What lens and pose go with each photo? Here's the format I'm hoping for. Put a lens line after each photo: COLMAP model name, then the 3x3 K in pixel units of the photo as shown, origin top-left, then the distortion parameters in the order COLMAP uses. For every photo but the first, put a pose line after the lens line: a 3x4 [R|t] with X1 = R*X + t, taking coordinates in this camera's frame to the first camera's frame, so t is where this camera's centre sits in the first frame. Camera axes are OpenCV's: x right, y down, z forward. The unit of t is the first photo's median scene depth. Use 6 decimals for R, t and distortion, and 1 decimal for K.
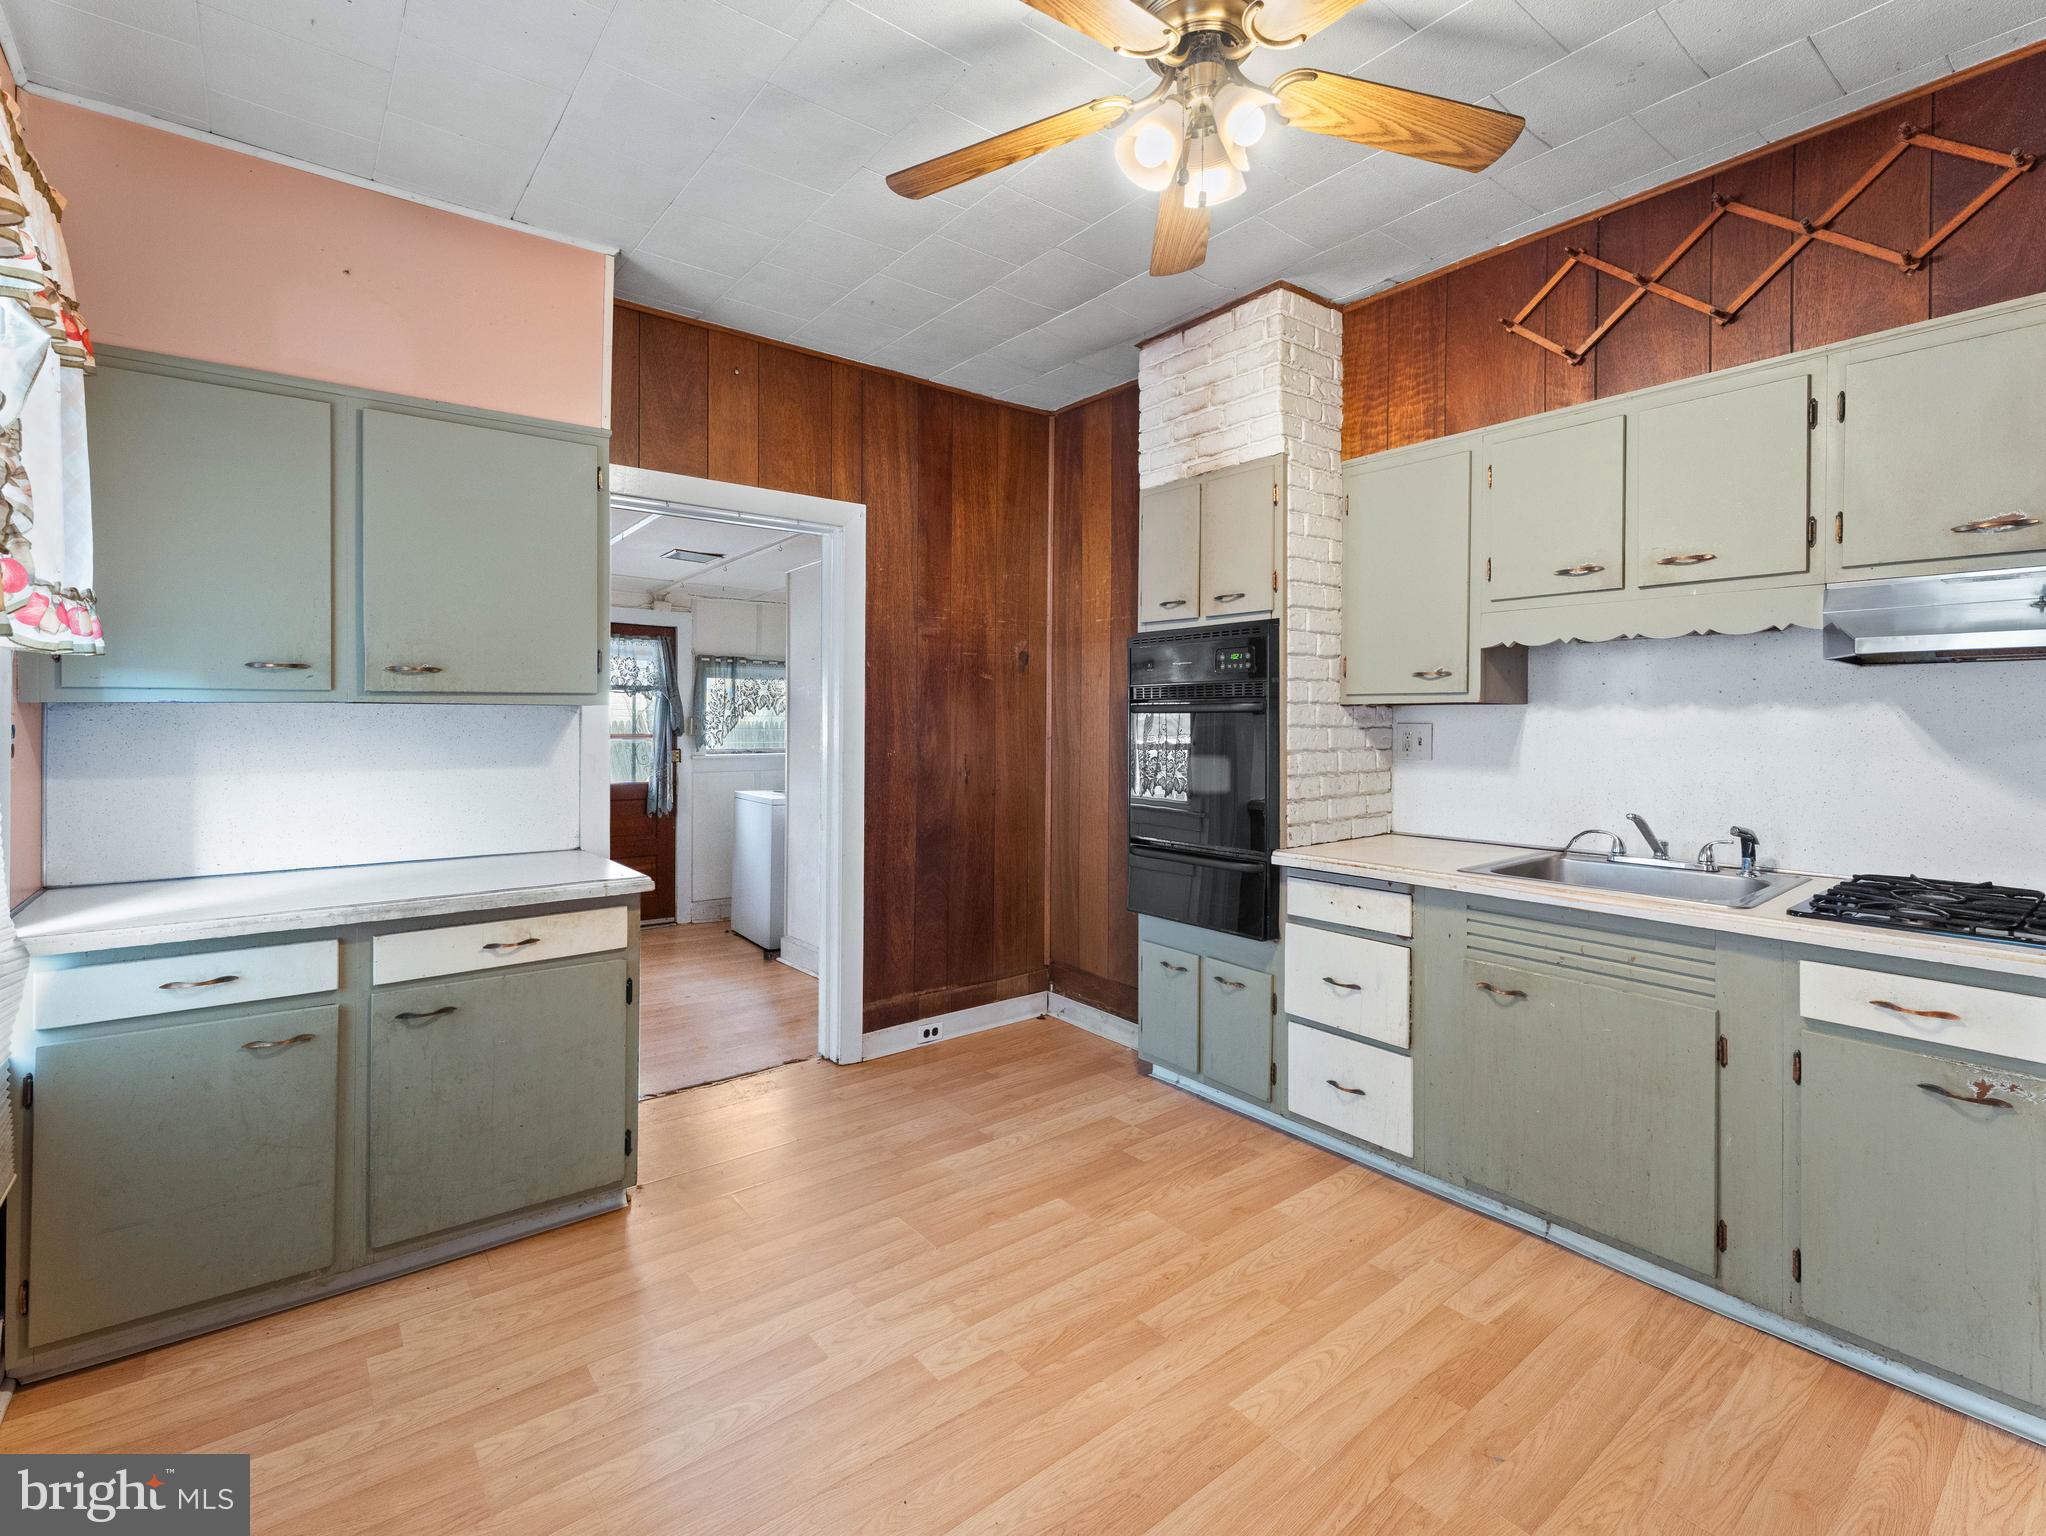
lens RADIAL K [[928.1, 0, 994.8], [0, 928.1, 717.0], [0, 0, 1]] dist [-0.004260, 0.001734]
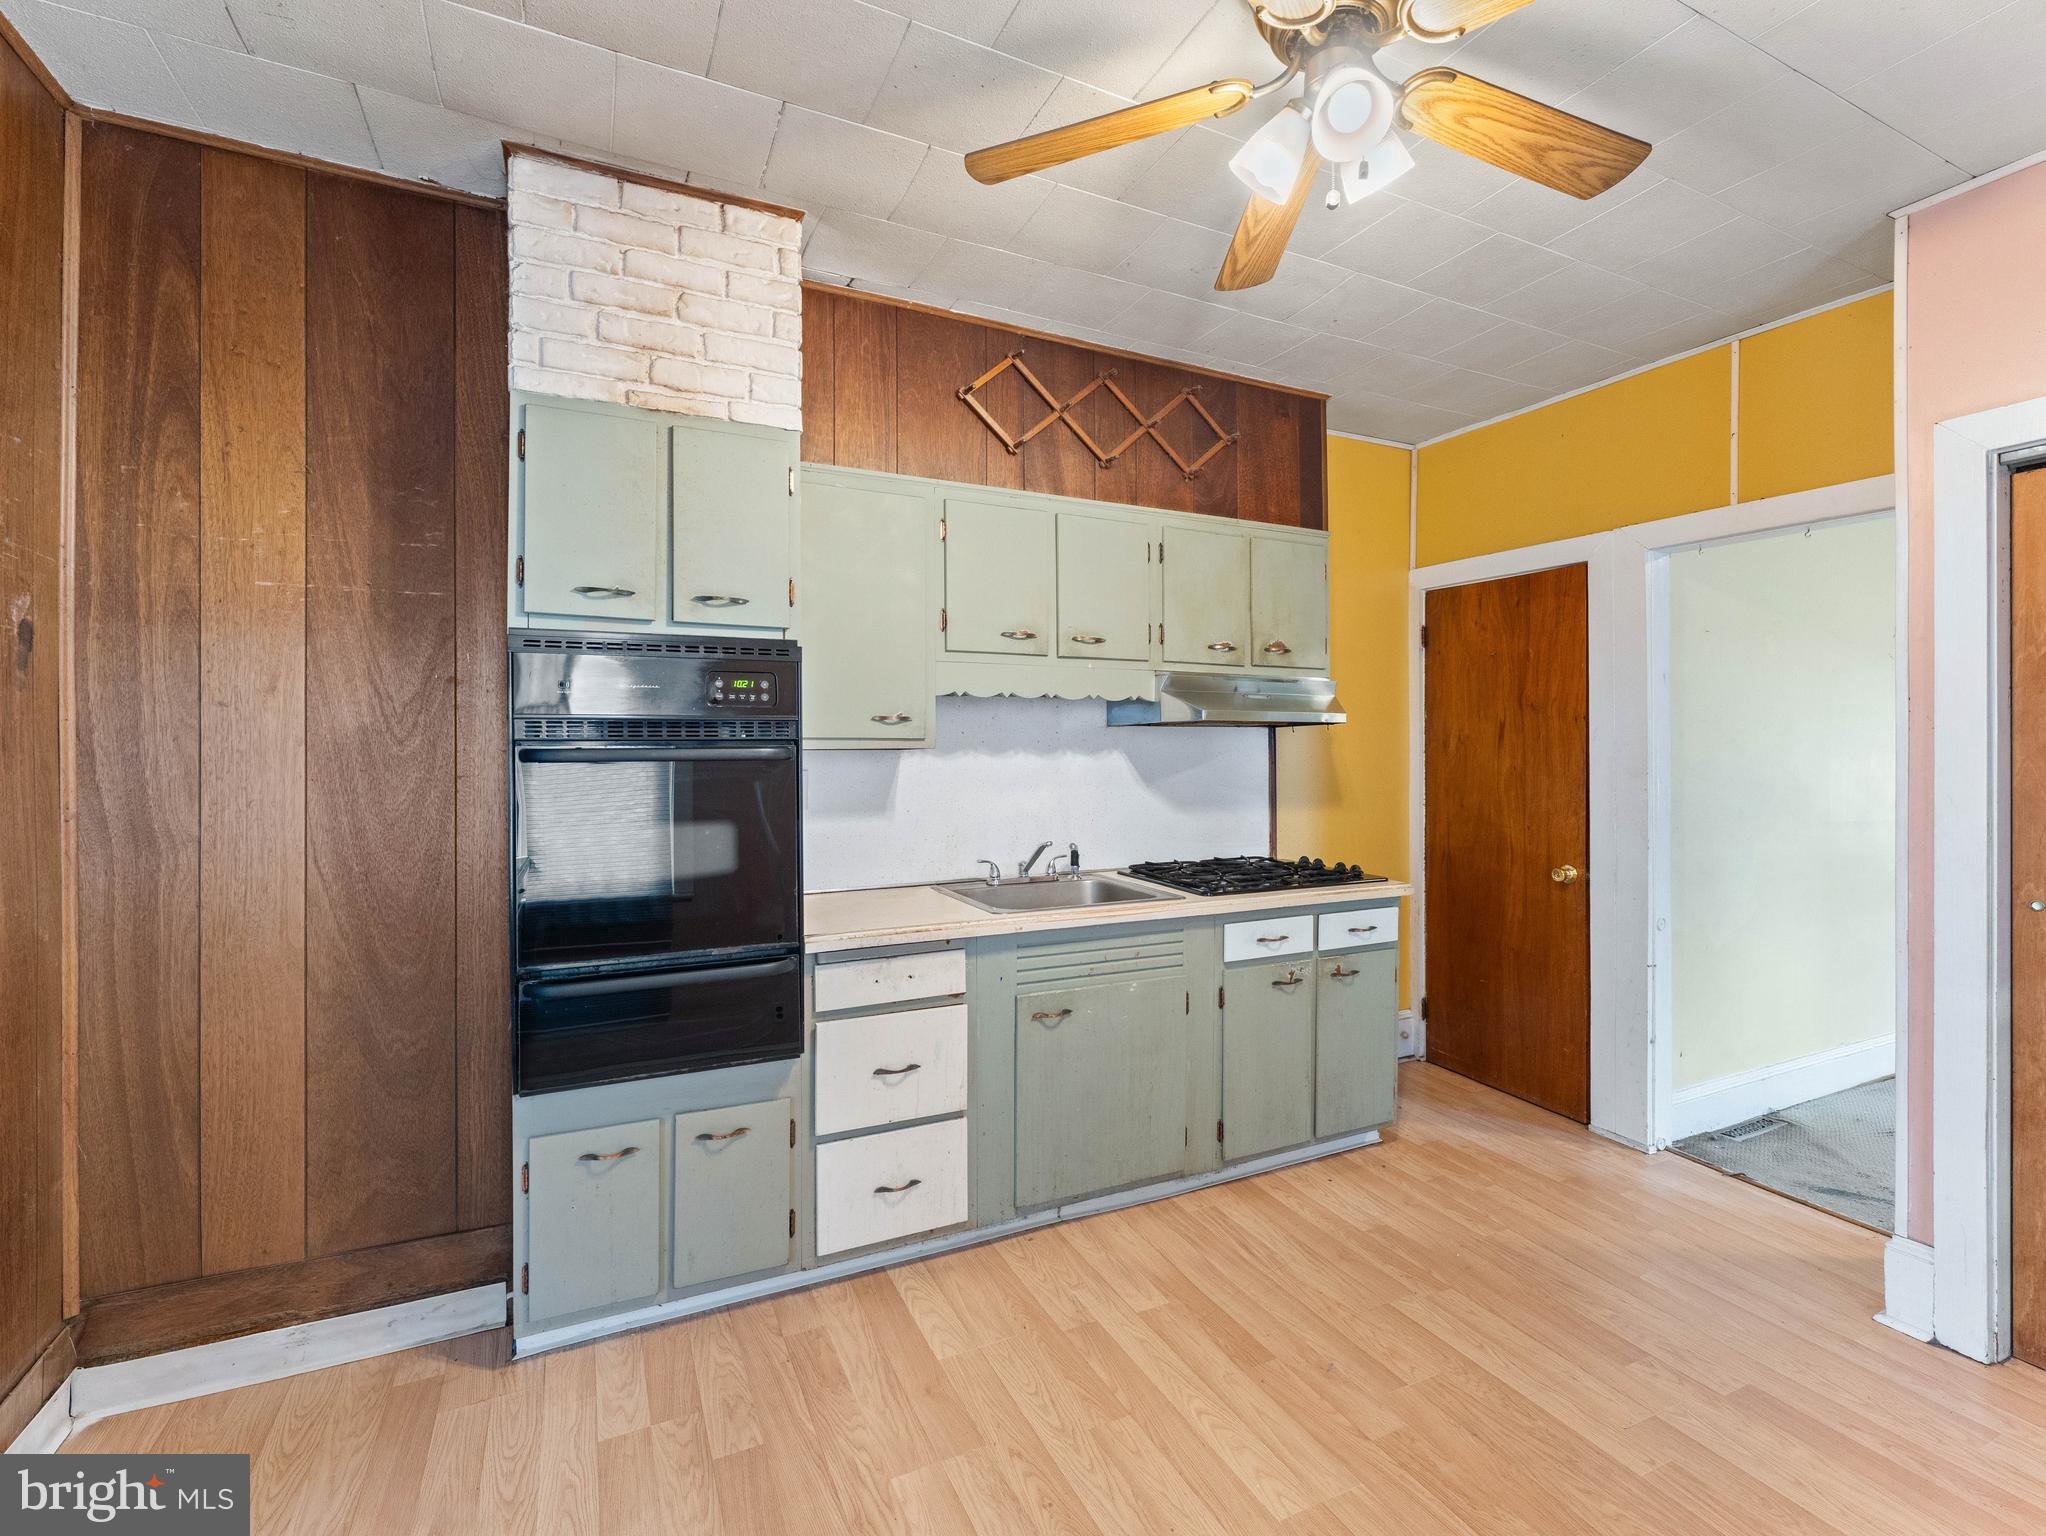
lens RADIAL K [[928.1, 0, 1025.8], [0, 928.1, 755.3], [0, 0, 1]] dist [-0.004260, 0.001734]
pose [[0.202539, -0.002951, 0.979270, -0.433336], [0.004274, 0.999989, 0.002129, -0.009946], [-0.979265, 0.003754, 0.202550, 0.665936]]
